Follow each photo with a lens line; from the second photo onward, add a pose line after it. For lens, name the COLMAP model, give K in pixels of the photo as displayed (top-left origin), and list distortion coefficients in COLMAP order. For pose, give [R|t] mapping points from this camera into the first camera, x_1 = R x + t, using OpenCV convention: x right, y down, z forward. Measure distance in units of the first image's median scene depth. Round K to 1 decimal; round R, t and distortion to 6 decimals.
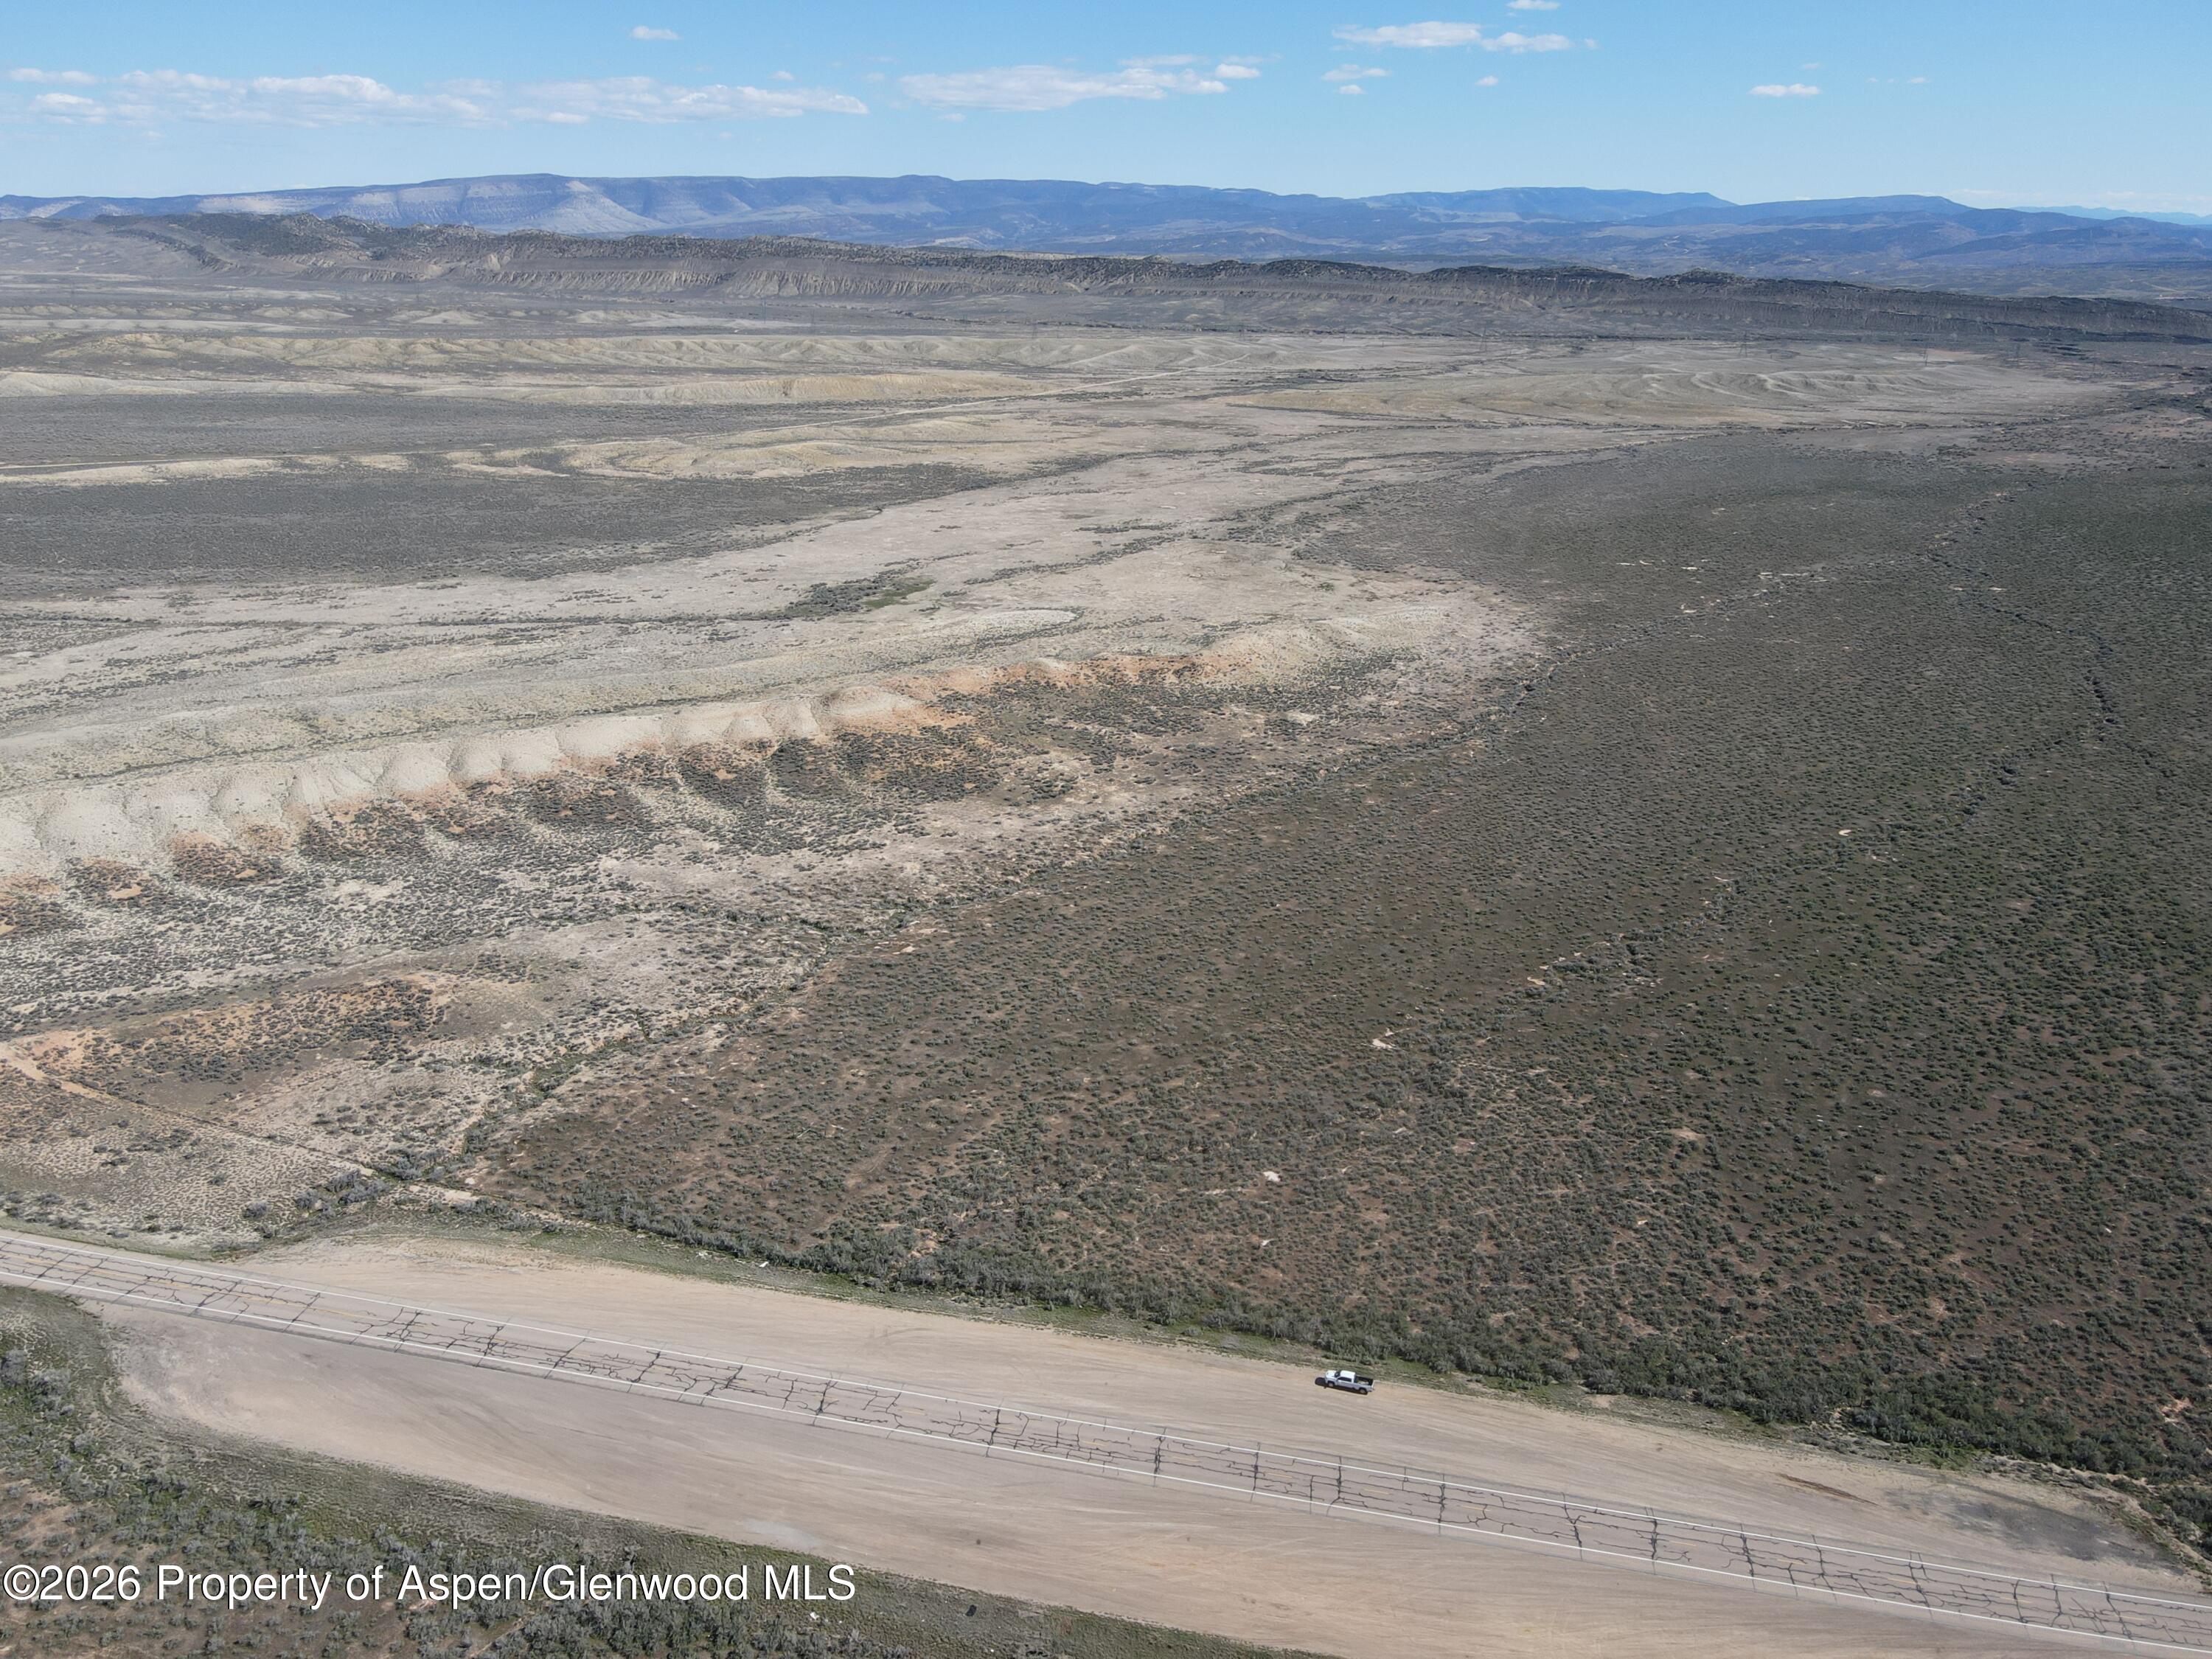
lens RADIAL K [[1665.6, 0, 1061.4], [0, 1665.6, 830.0], [0, 0, 1]] dist [-0.001911, 0.032390]
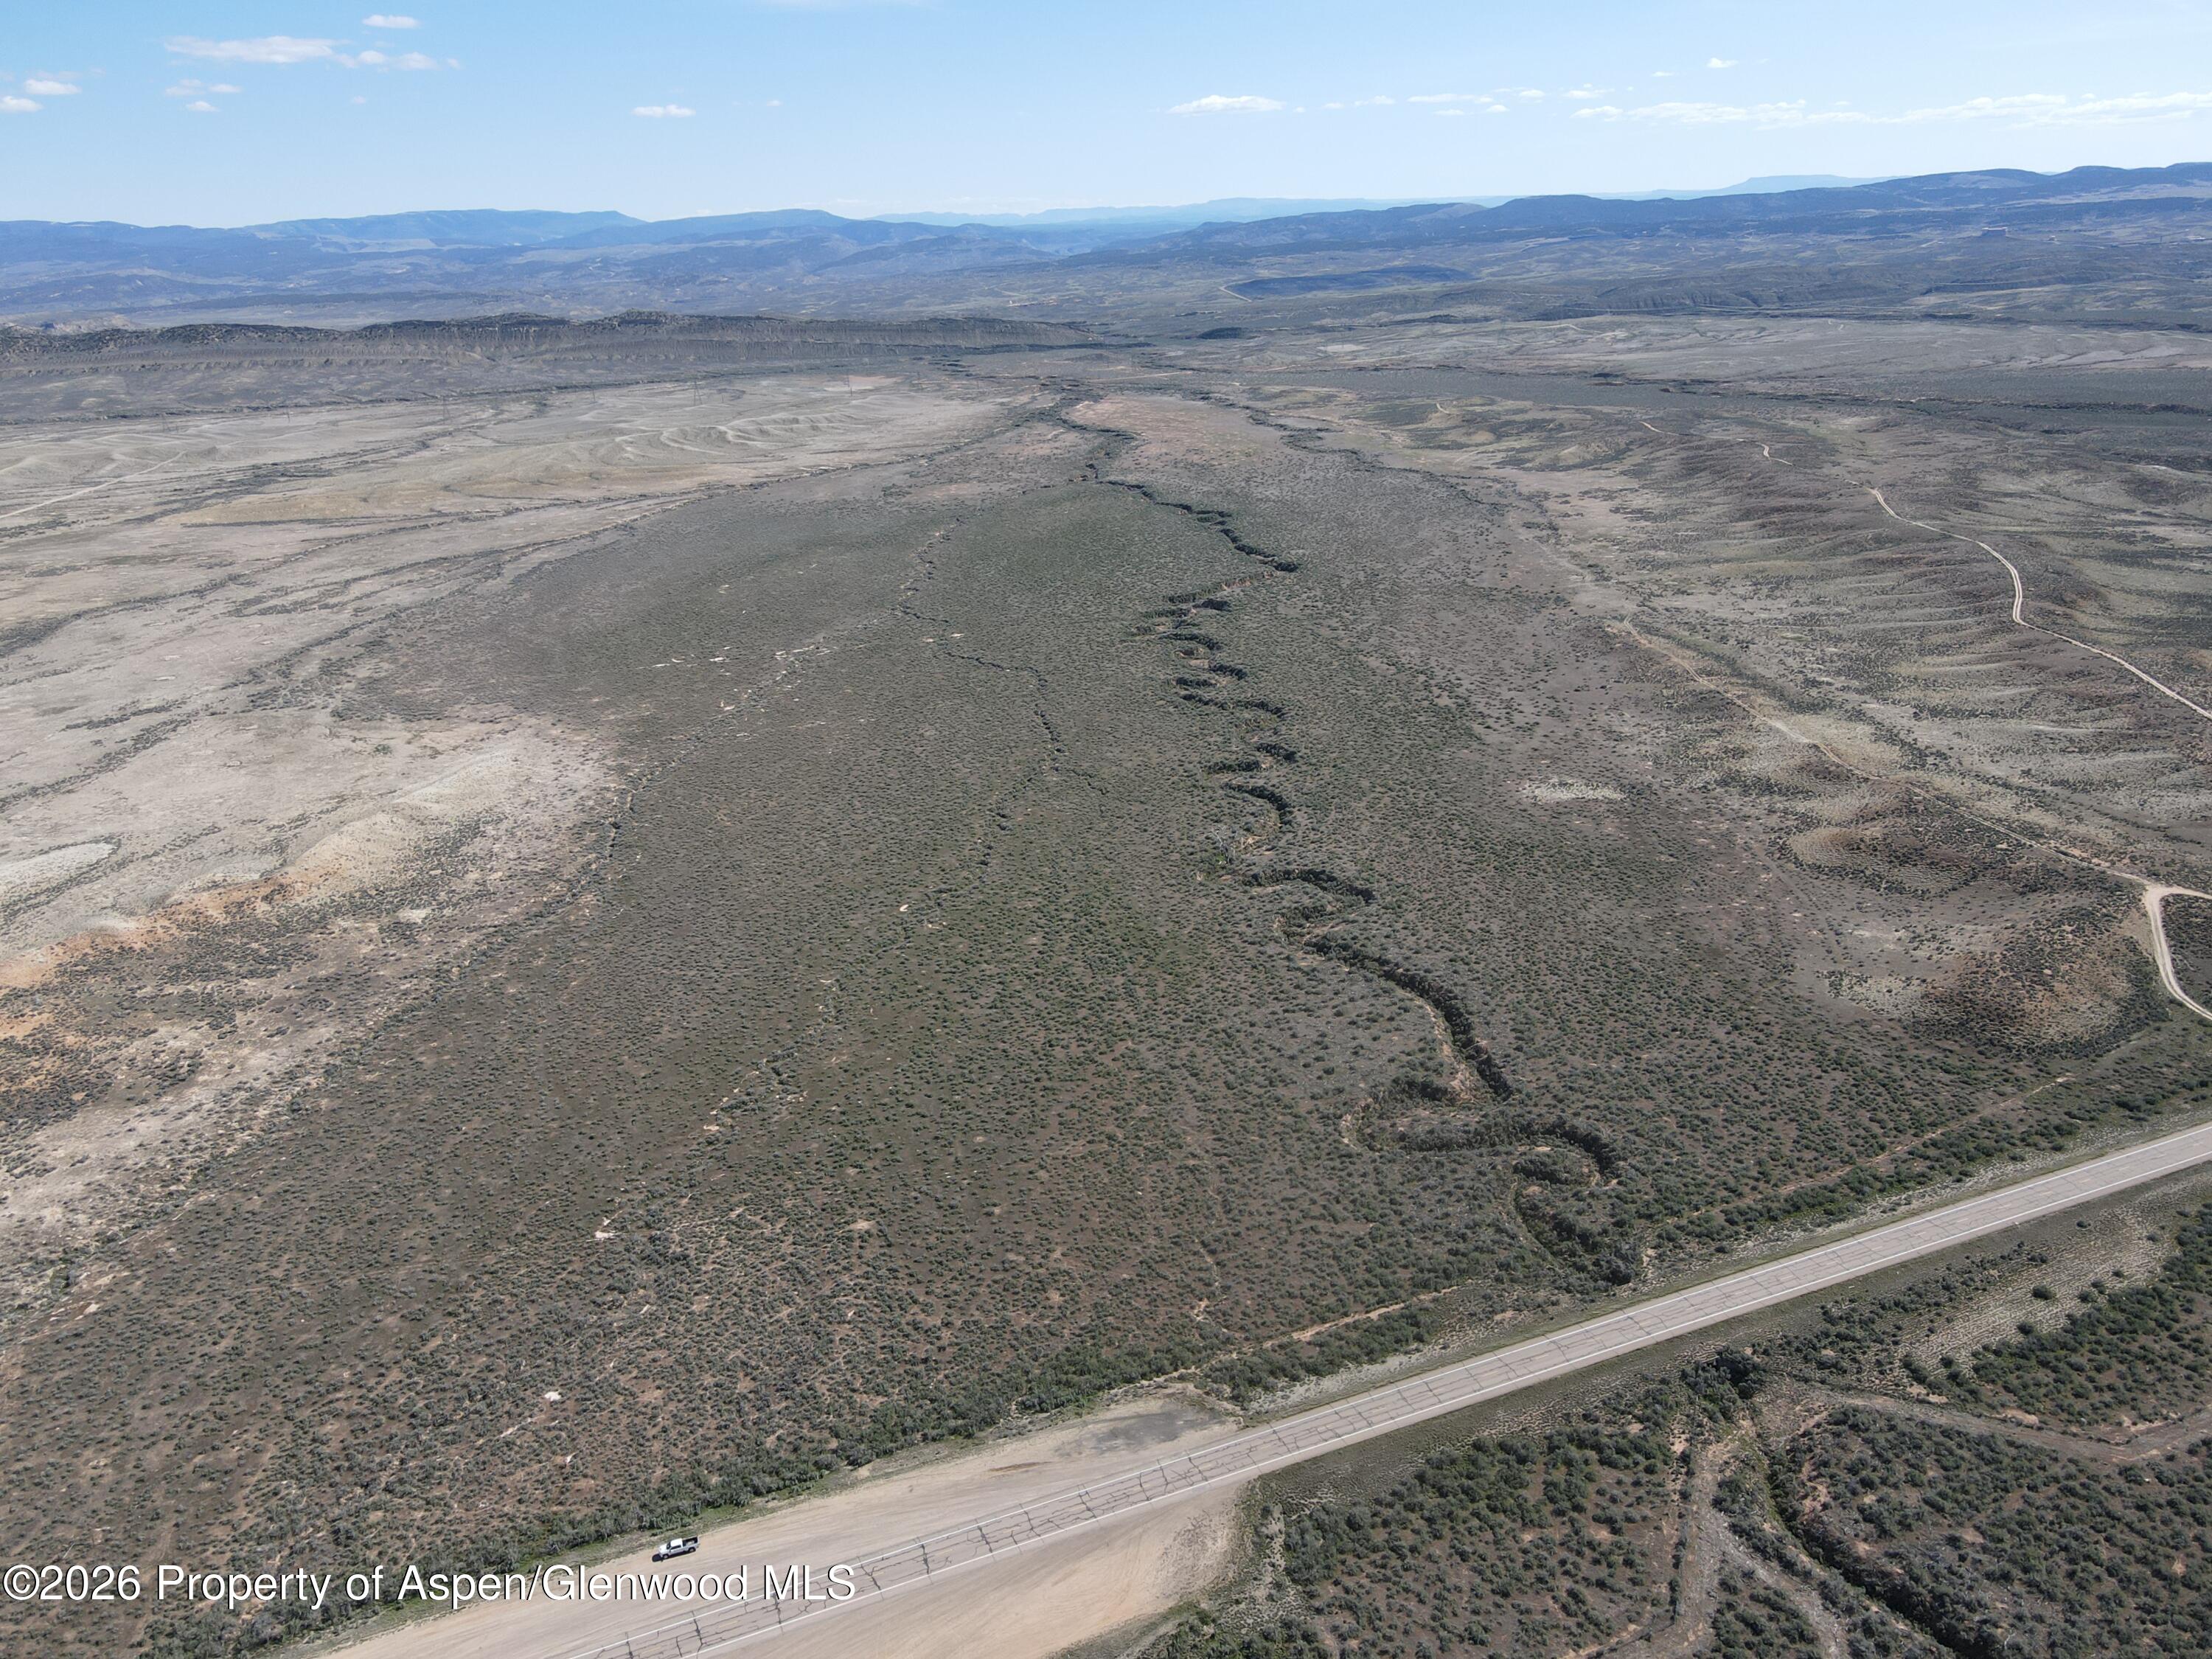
lens RADIAL K [[1665.6, 0, 1123.8], [0, 1665.6, 832.5], [0, 0, 1]] dist [-0.001911, 0.032390]
pose [[0.810005, -0.235192, 0.537193, -0.056738], [0.238278, 0.969022, 0.064966, -0.104677], [-0.535831, 0.075378, 0.840954, -0.149570]]
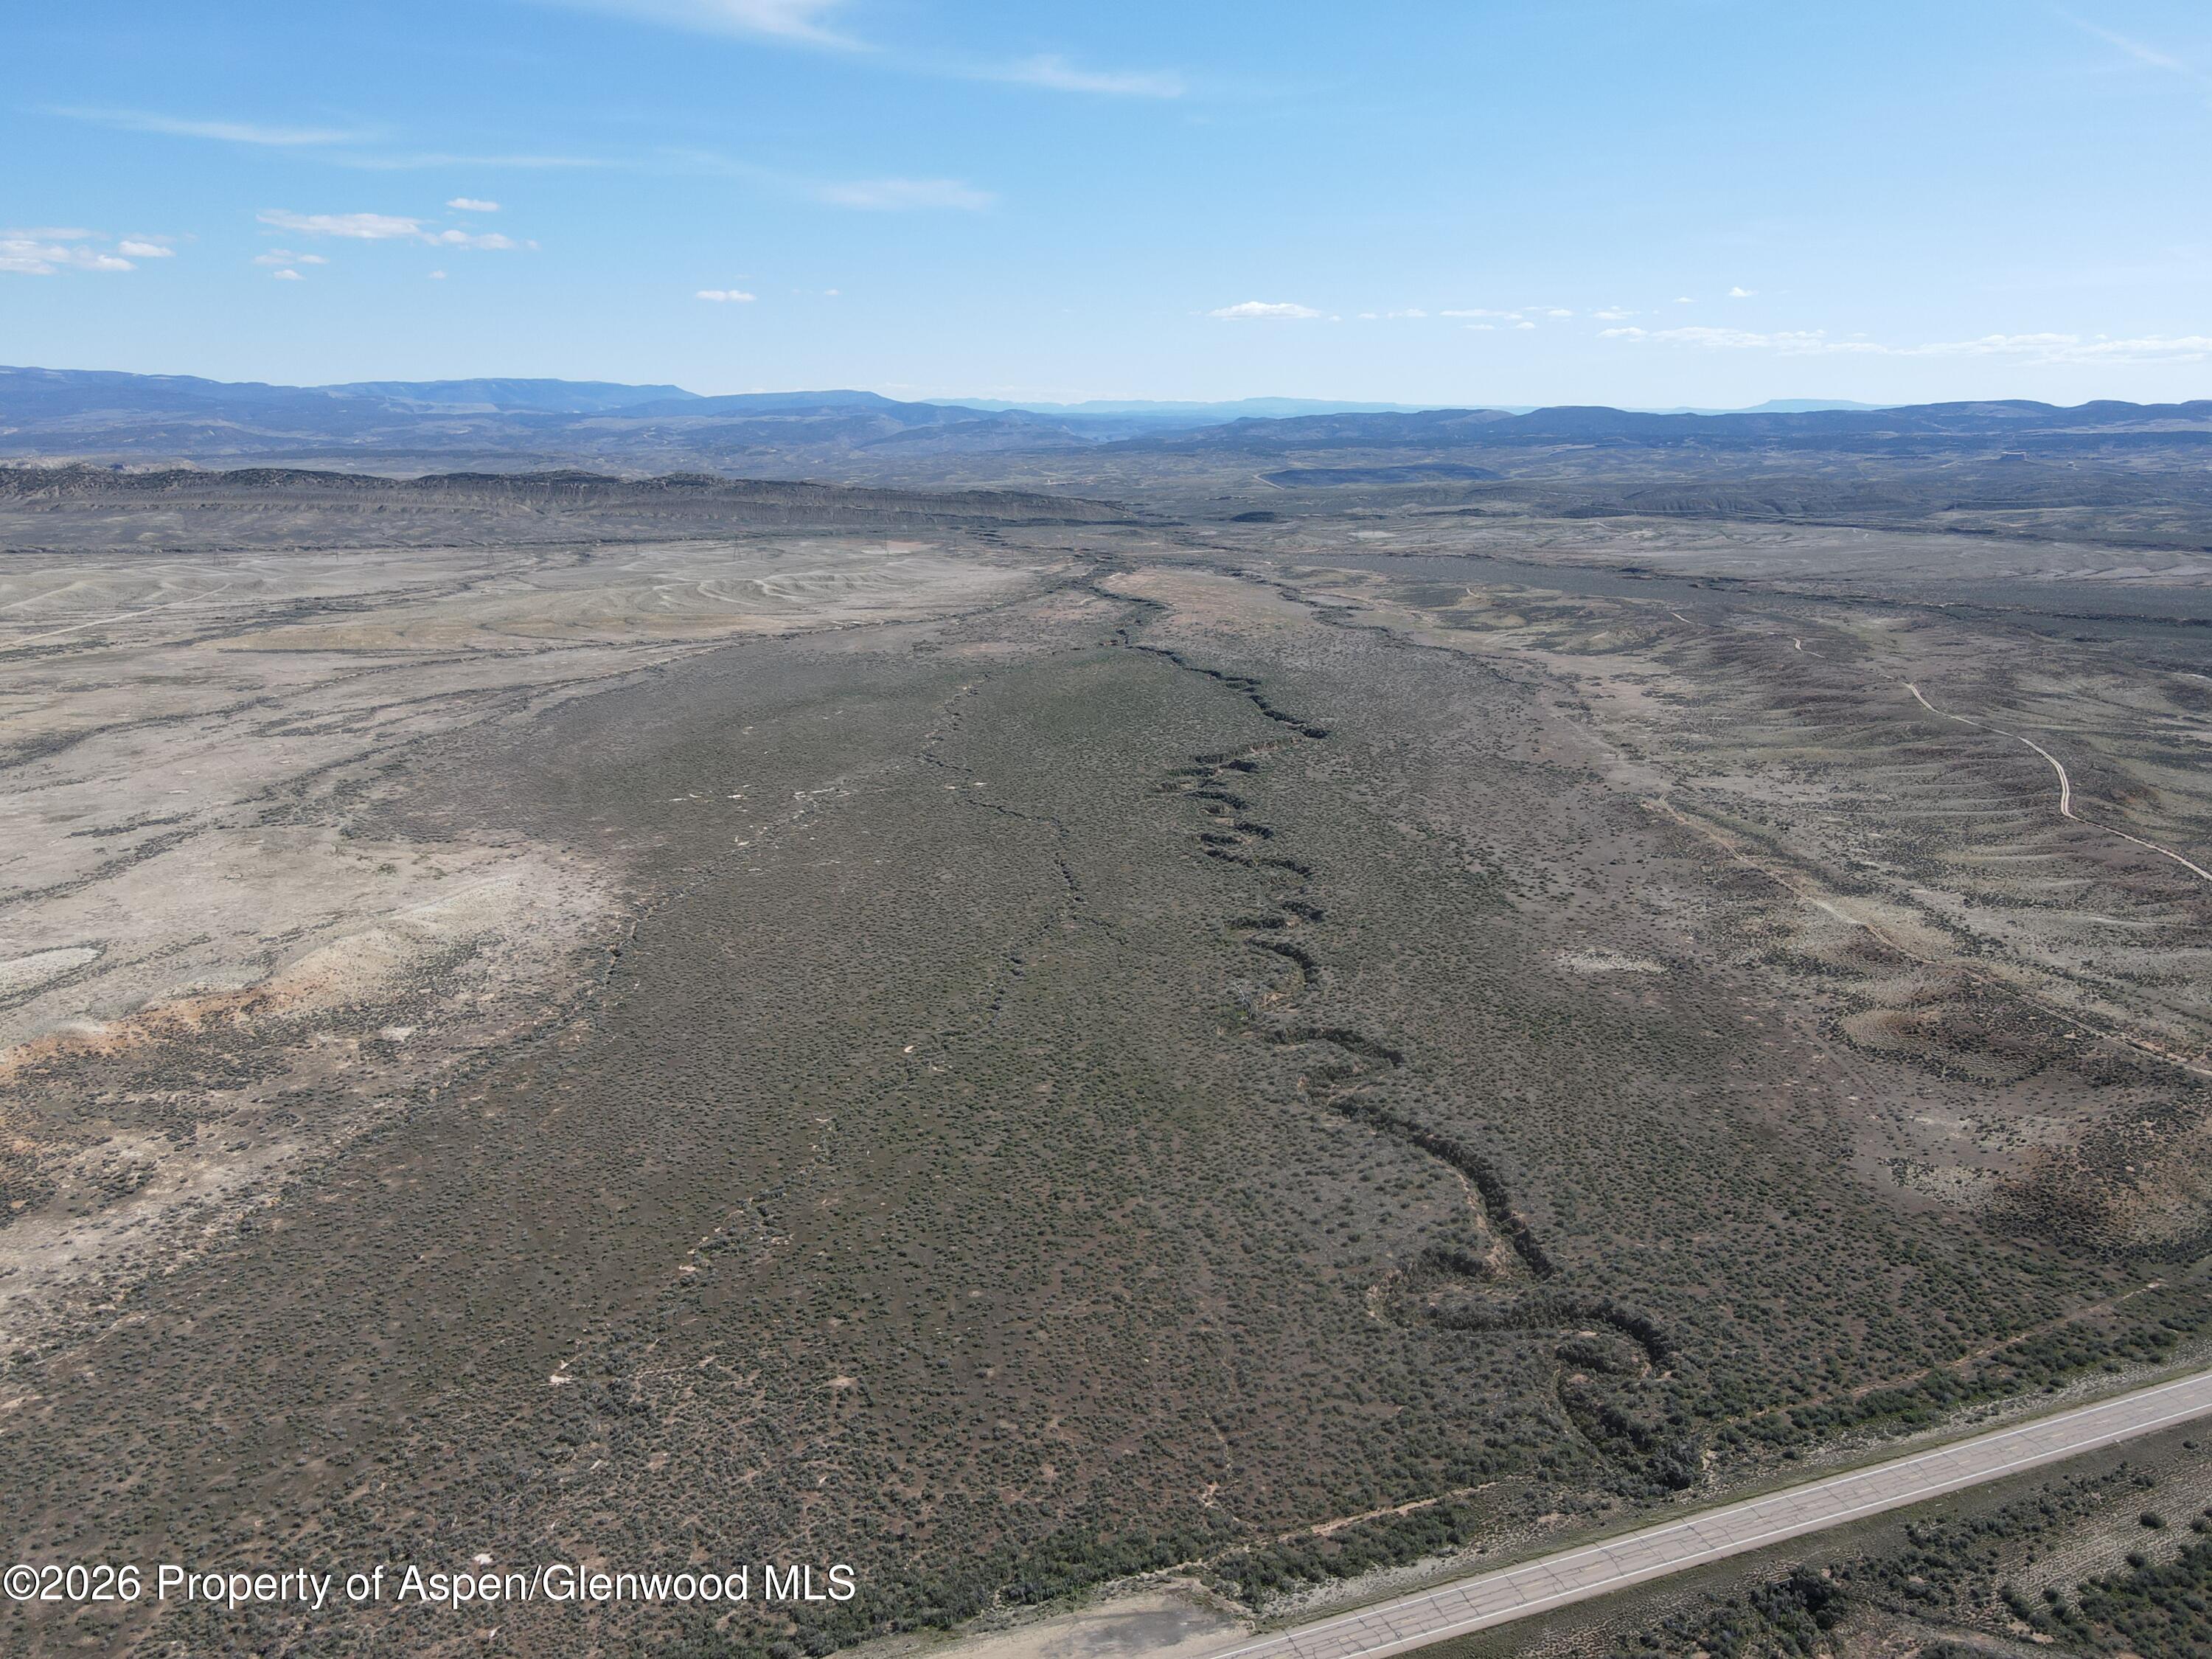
lens RADIAL K [[1665.6, 0, 1120.4], [0, 1665.6, 830.8], [0, 0, 1]] dist [-0.001911, 0.032390]
pose [[0.824736, -0.140754, 0.547722, -0.036089], [0.194977, 0.979918, -0.041767, -0.079220], [-0.530844, 0.141240, 0.835617, -0.098946]]
